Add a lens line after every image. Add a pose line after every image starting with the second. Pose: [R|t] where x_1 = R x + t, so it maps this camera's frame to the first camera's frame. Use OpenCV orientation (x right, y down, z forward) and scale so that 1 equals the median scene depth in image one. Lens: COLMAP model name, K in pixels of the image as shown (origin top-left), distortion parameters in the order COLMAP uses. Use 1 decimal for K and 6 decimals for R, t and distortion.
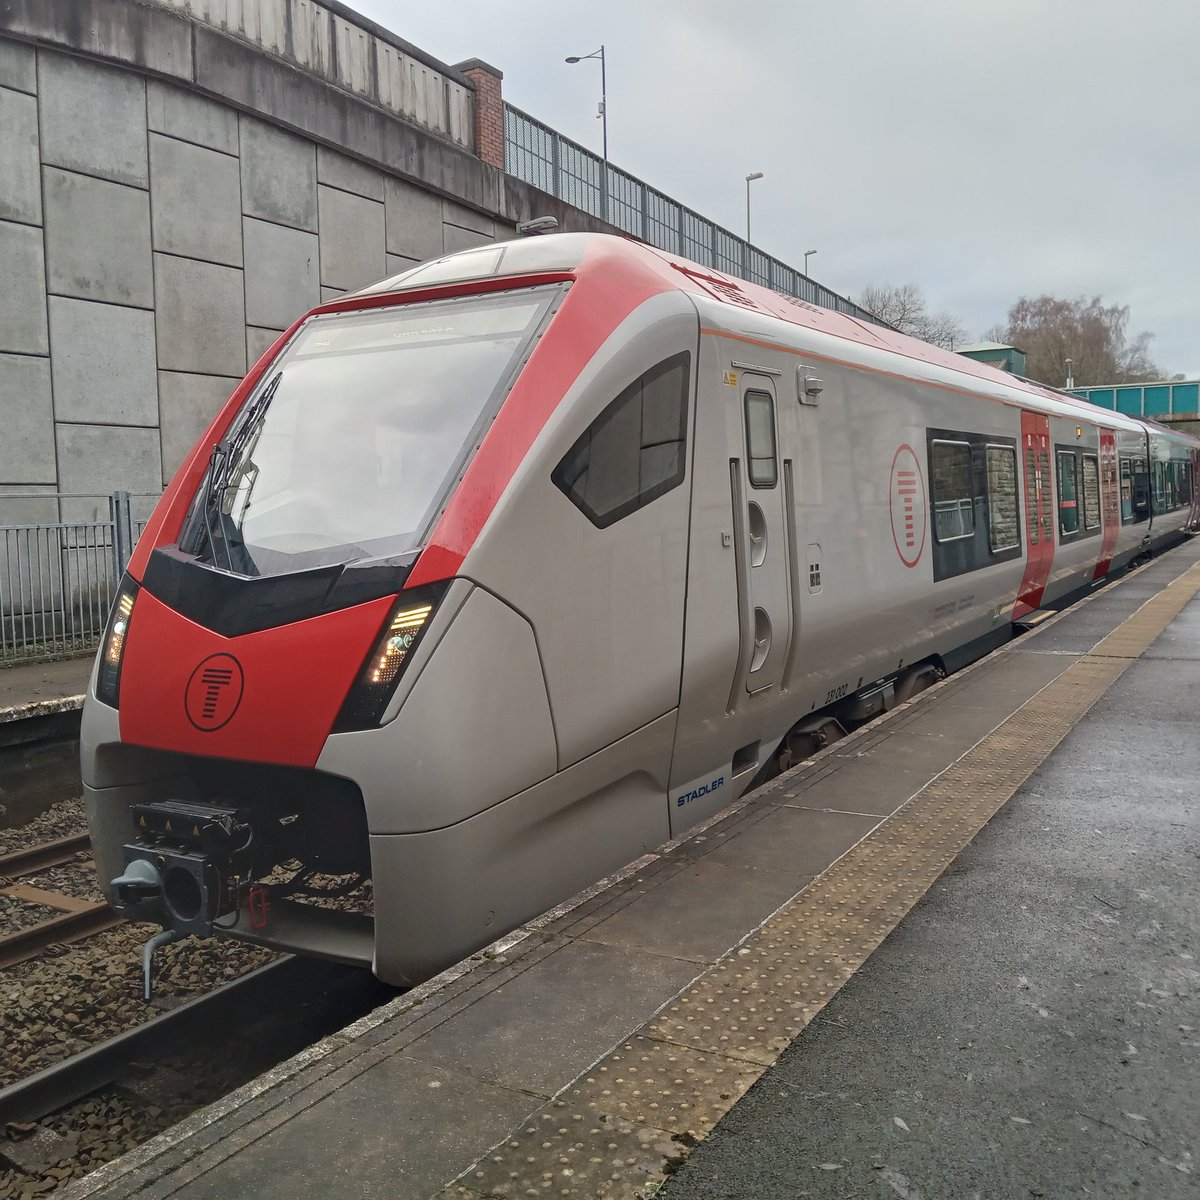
lens RADIAL K [[1164.9, 0, 600.0], [0, 1164.9, 600.0], [0, 0, 1]] dist [0.007691, 0.006665]
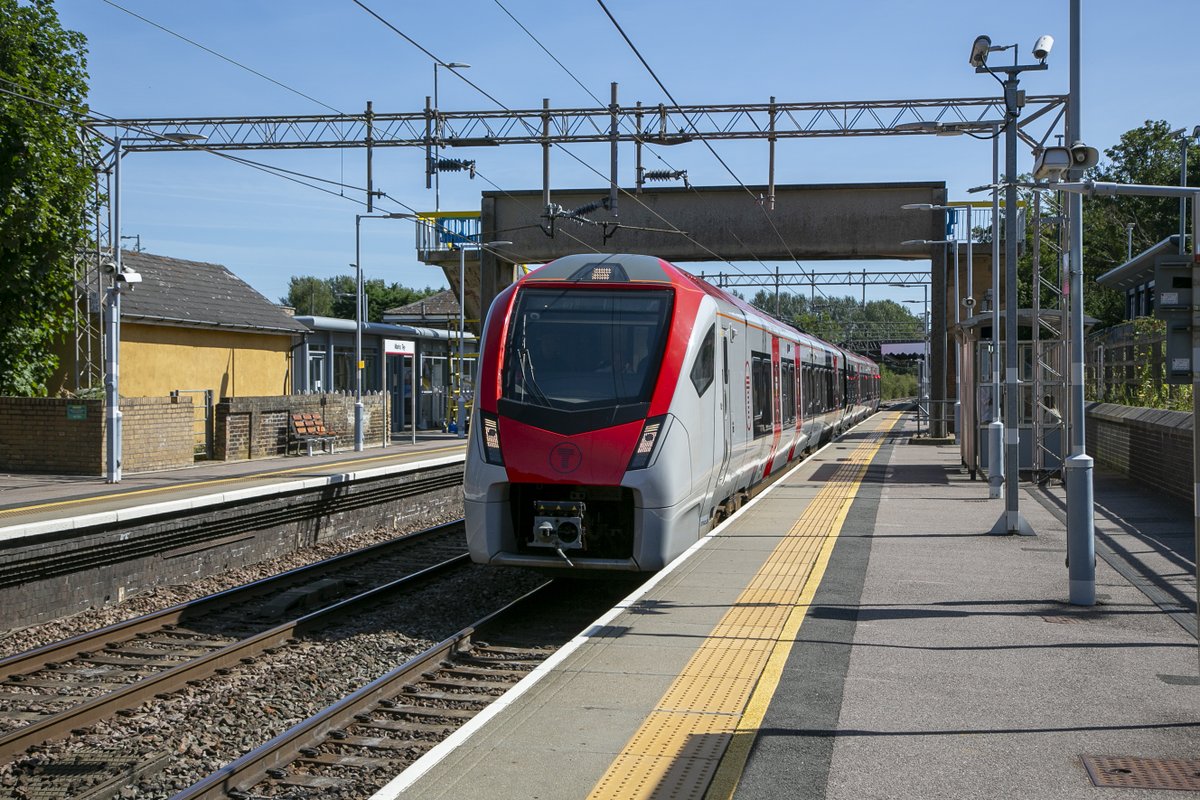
lens RADIAL K [[1614.3, 0, 600.0], [0, 1614.3, 400.0], [0, 0, 1]] dist [-0.006085, -0.002386]
pose [[0.941481, 0.031297, 0.335609, -1.128686], [-0.003420, 0.996516, -0.083335, 0.191825], [-0.337048, 0.077310, 0.938308, -1.804264]]
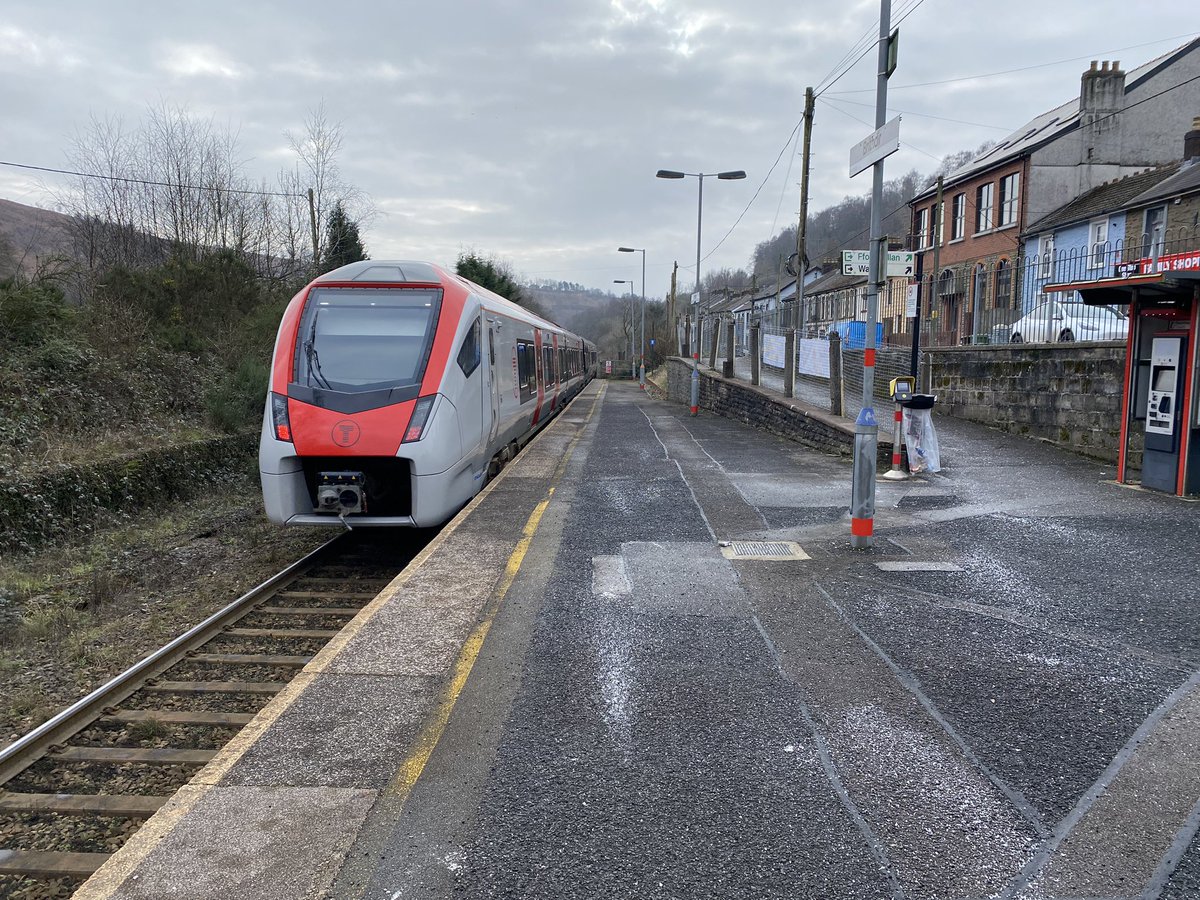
lens RADIAL K [[924.2, 0, 600.0], [0, 924.2, 450.0], [0, 0, 1]] dist [0.009512, 0.000734]
pose [[0.872507, -0.012943, 0.488429, -0.707068], [0.010133, 0.999913, 0.008395, 0.085357], [-0.488496, -0.002375, 0.872563, -1.001193]]
